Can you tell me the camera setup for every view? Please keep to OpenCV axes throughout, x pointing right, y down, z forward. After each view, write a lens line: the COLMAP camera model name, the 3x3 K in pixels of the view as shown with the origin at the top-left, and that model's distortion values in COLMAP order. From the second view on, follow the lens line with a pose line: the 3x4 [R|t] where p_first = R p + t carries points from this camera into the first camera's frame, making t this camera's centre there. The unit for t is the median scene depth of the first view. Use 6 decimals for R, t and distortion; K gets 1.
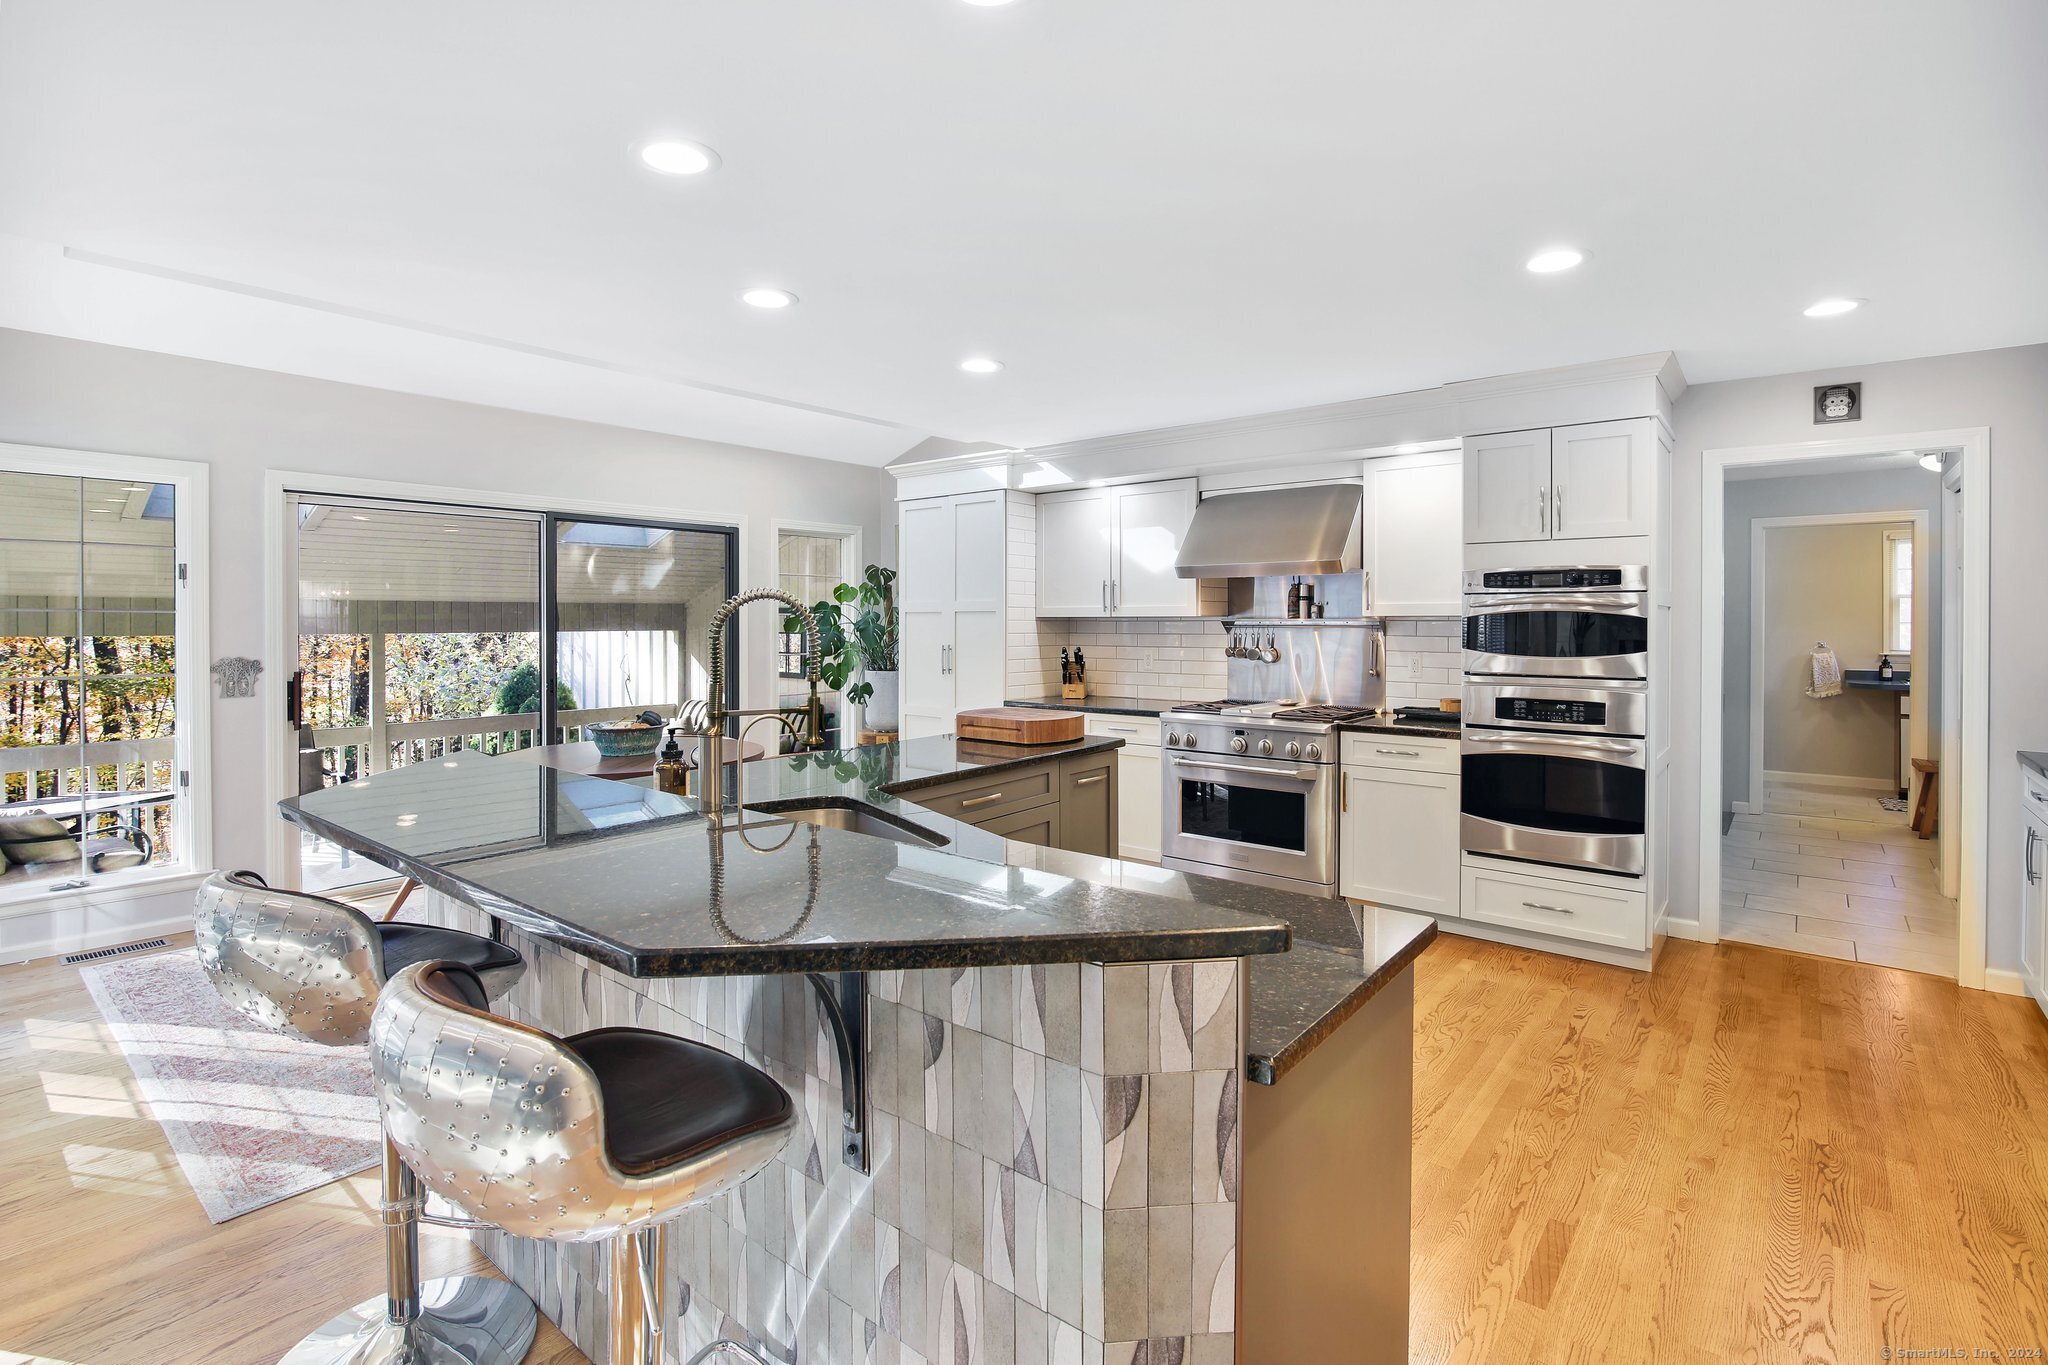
lens RADIAL K [[968.3, 0, 981.0], [0, 968.3, 614.1], [0, 0, 1]] dist [-0.020175, 0.006421]
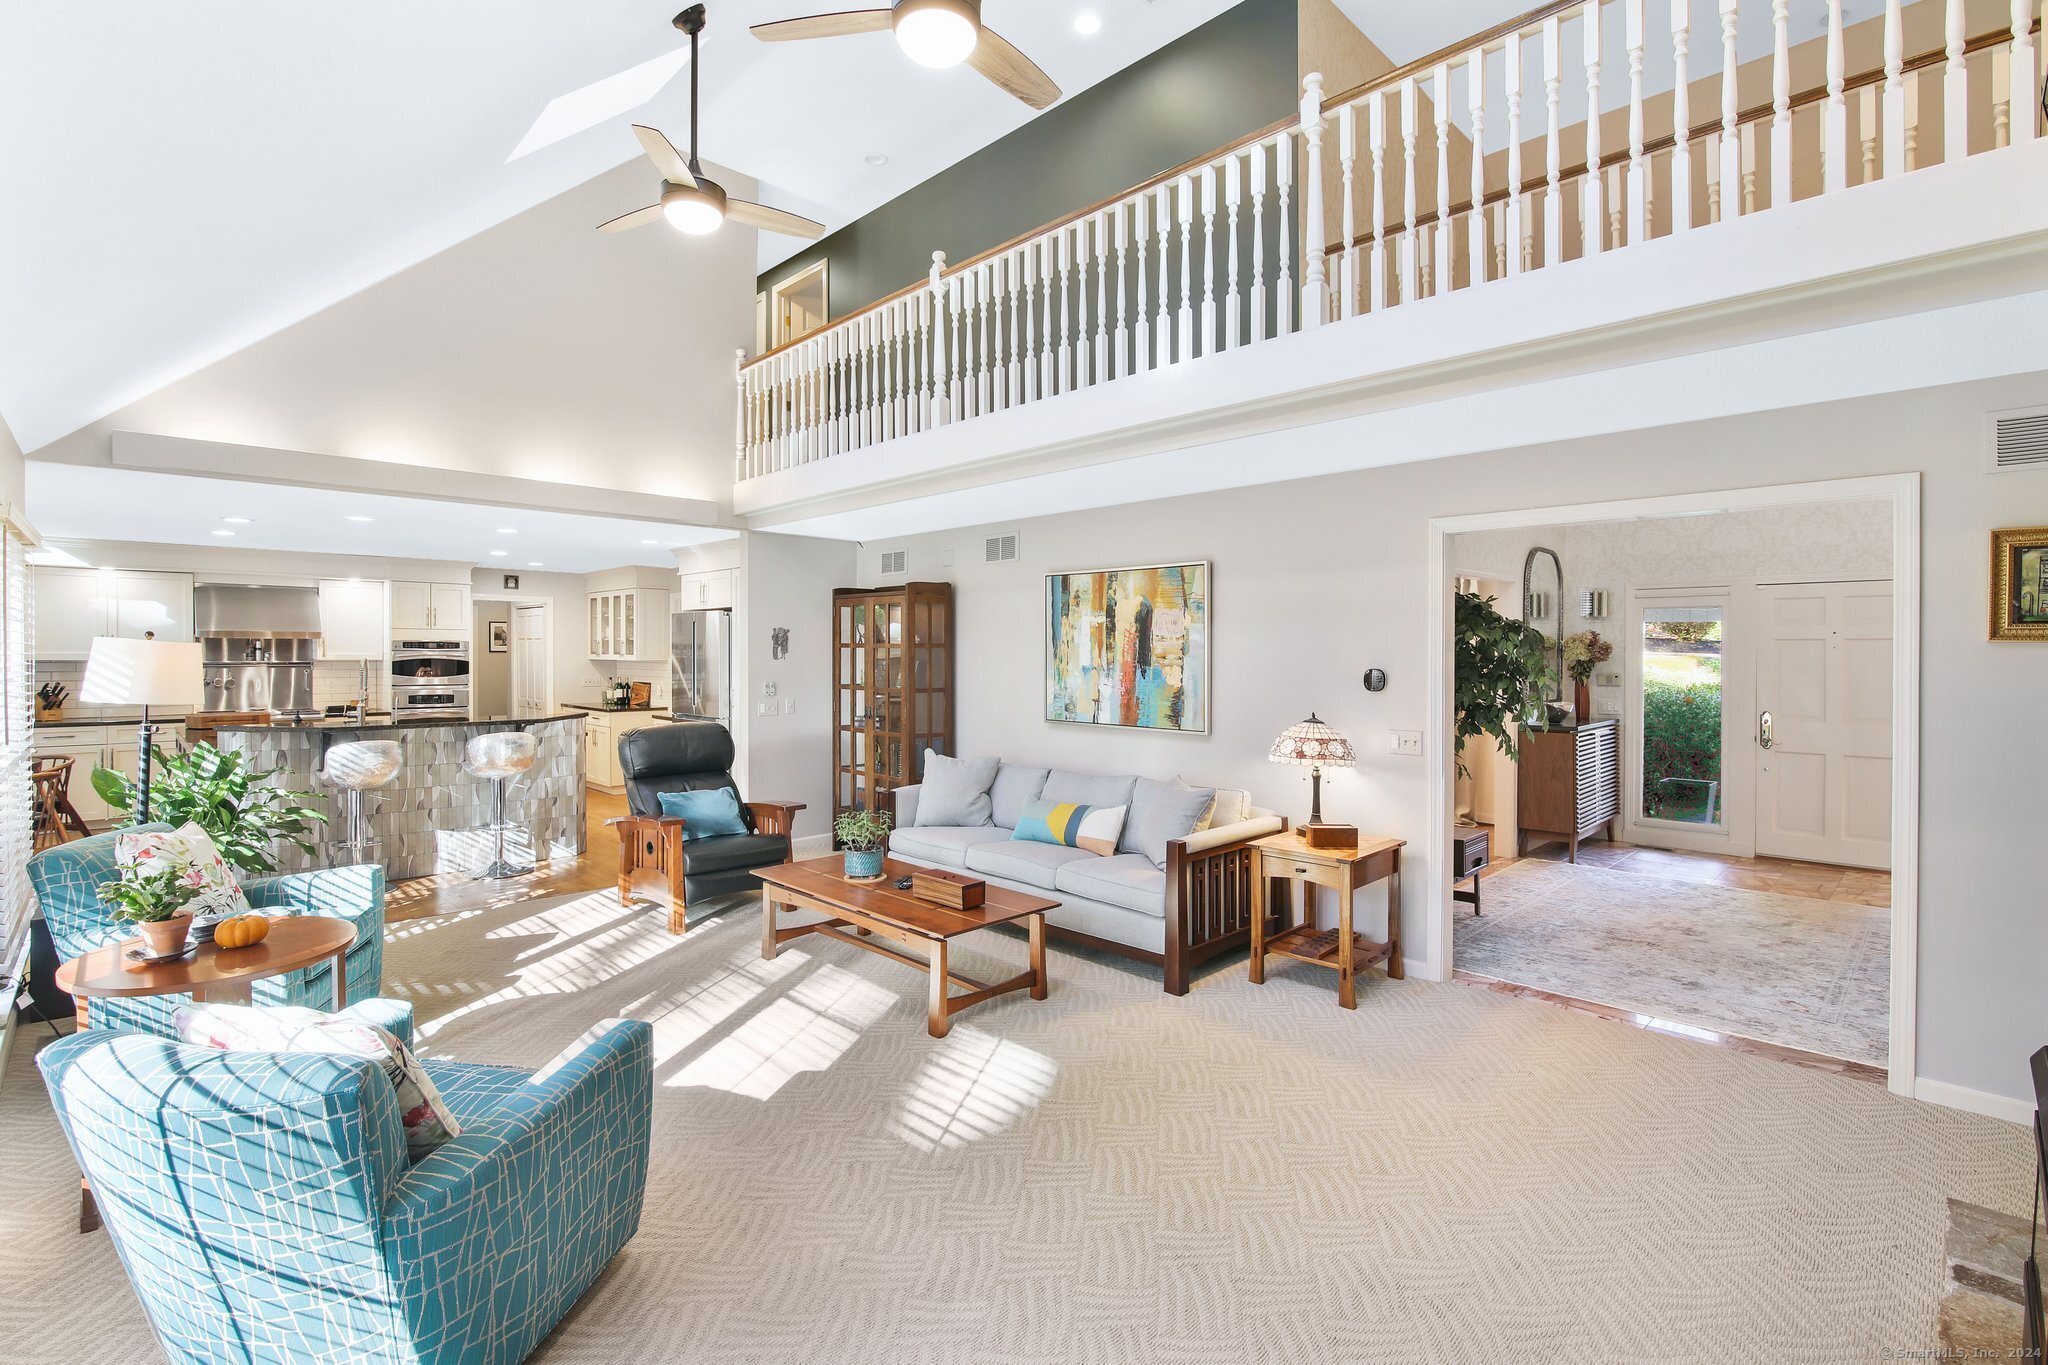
lens RADIAL K [[968.3, 0, 1067.9], [0, 968.3, 651.1], [0, 0, 1]] dist [-0.020175, 0.006421]
pose [[0.075140, 0.001232, 0.997172, -1.481462], [-0.009277, 0.999957, -0.000537, -0.030419], [-0.997130, -0.009211, 0.075148, -0.683627]]
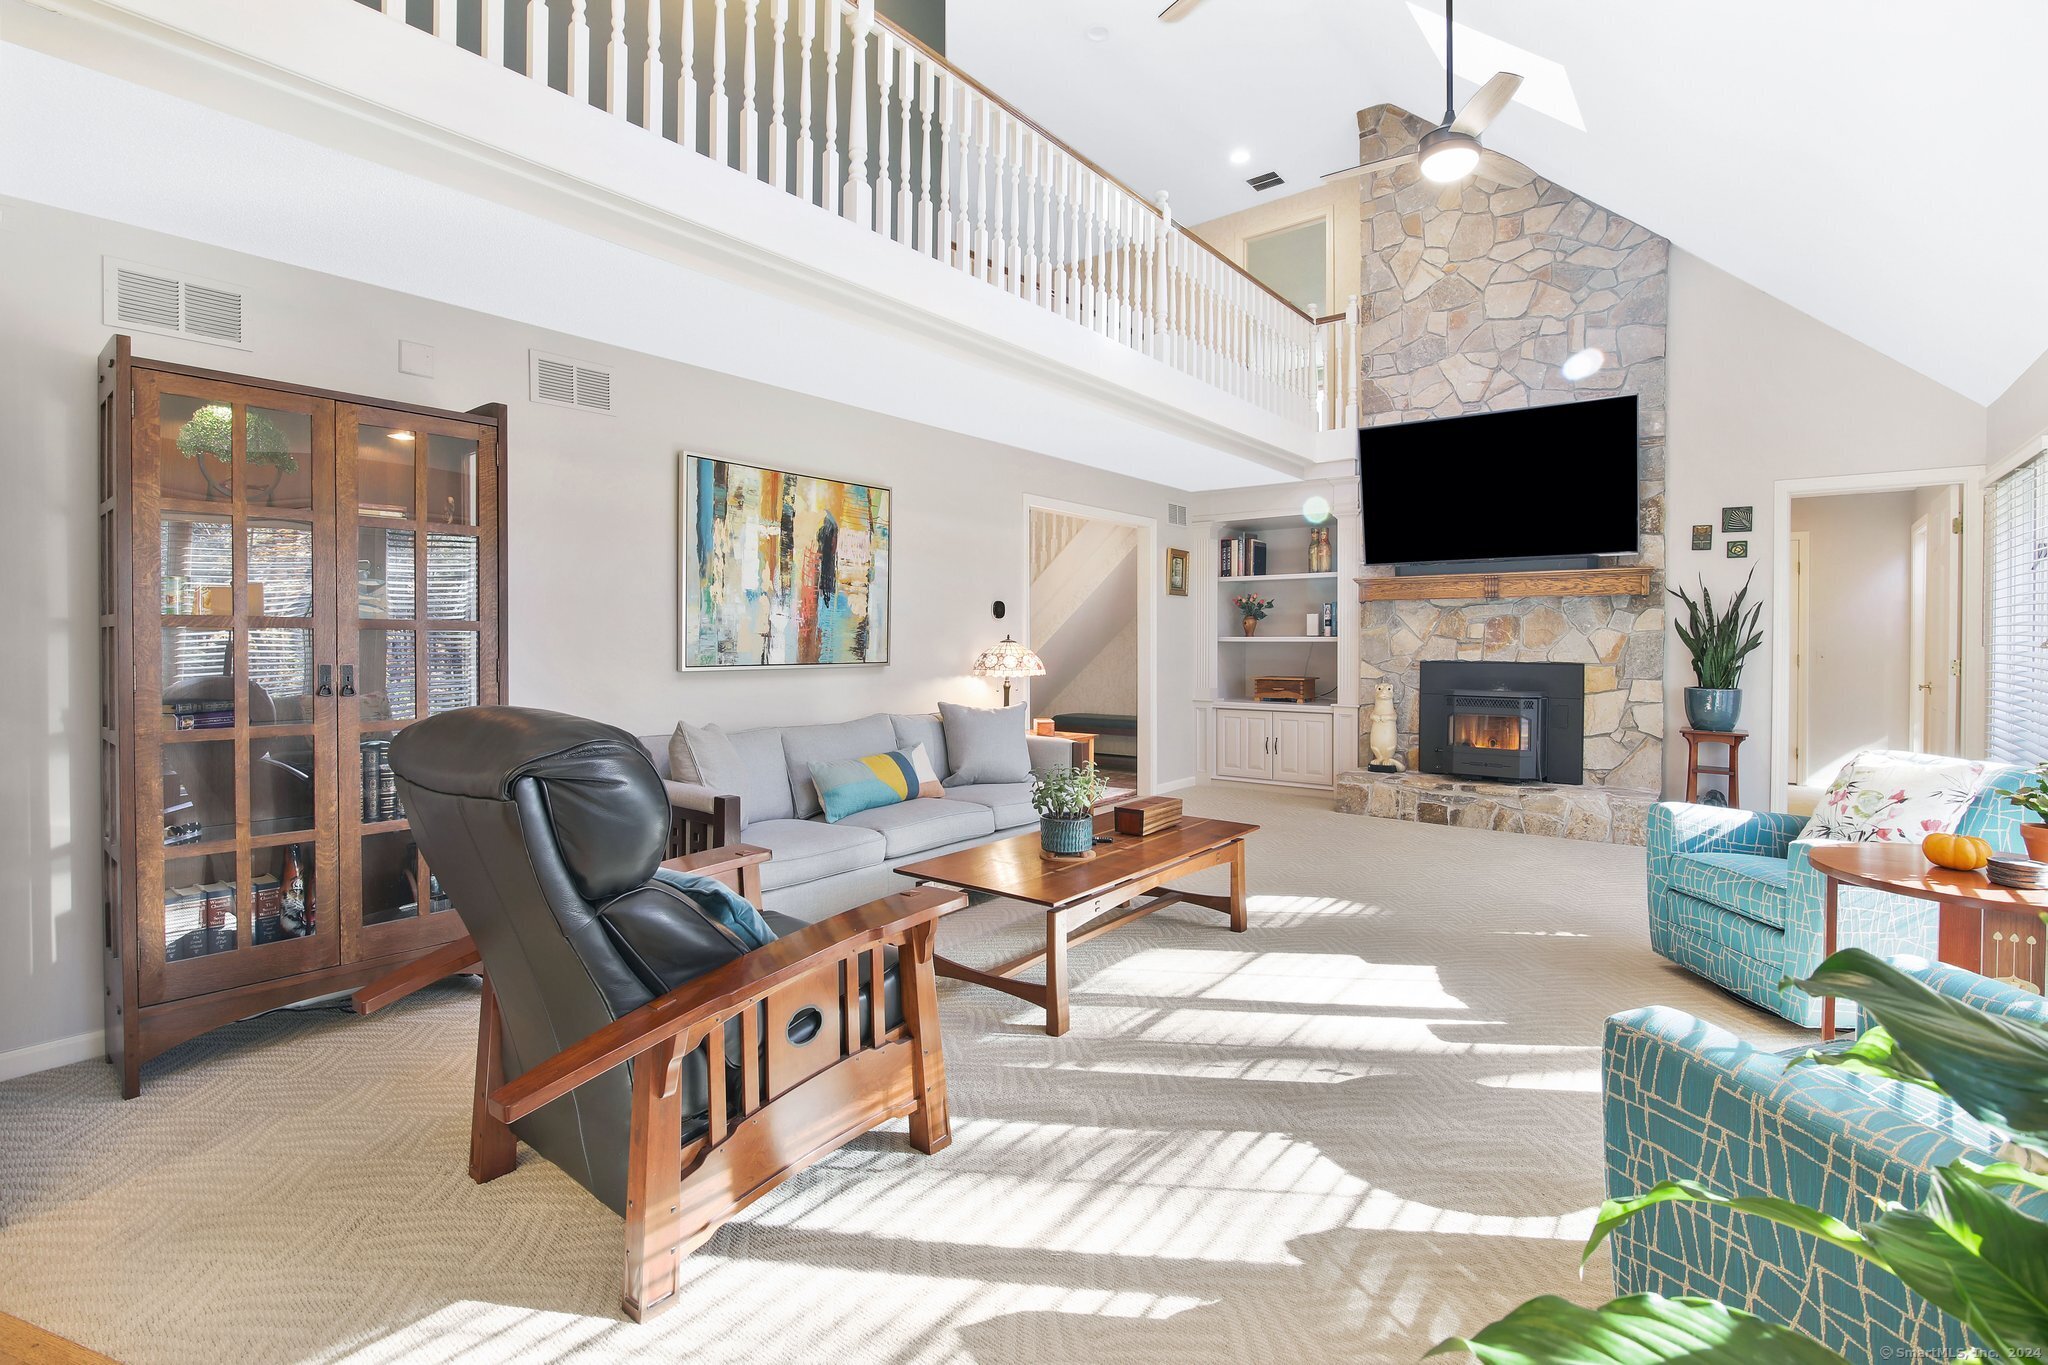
lens RADIAL K [[968.3, 0, 973.7], [0, 968.3, 647.8], [0, 0, 1]] dist [-0.020175, 0.006421]
pose [[-0.999795, 0.001626, -0.020203, -0.389033], [0.001578, 0.999996, 0.002377, 0.044924], [0.020207, 0.002344, -0.999793, 0.370782]]
